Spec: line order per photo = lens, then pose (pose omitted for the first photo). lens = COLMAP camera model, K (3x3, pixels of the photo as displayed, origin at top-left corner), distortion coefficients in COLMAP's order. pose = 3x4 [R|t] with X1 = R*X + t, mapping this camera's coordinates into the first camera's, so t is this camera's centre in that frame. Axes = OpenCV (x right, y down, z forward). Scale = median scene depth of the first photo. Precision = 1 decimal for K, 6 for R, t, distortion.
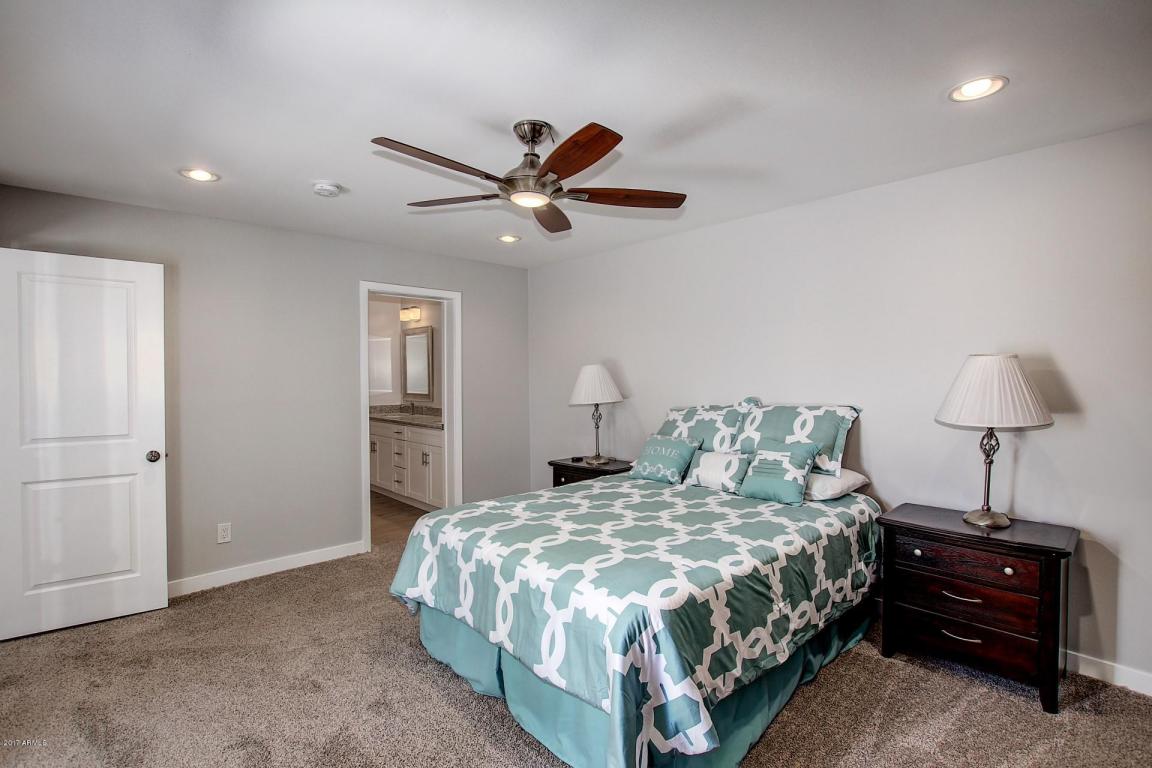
lens RADIAL K [[551.4, 0, 568.5], [0, 551.4, 380.8], [0, 0, 1]] dist [-0.020575, 0.001711]
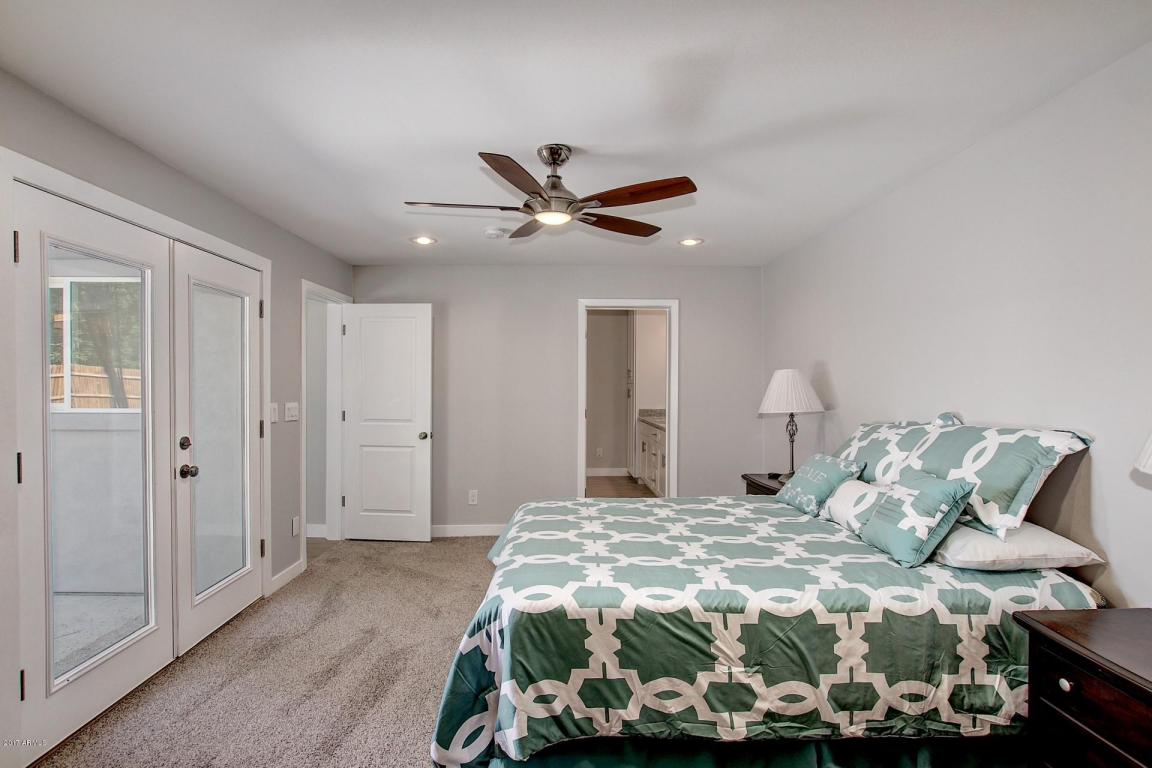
lens RADIAL K [[551.4, 0, 565.1], [0, 551.4, 380.9], [0, 0, 1]] dist [-0.020575, 0.001711]
pose [[0.736365, 0.001785, -0.676582, 0.609364], [-0.010085, 0.999914, -0.008338, 0.000192], [0.676509, 0.012962, 0.736320, 0.199663]]
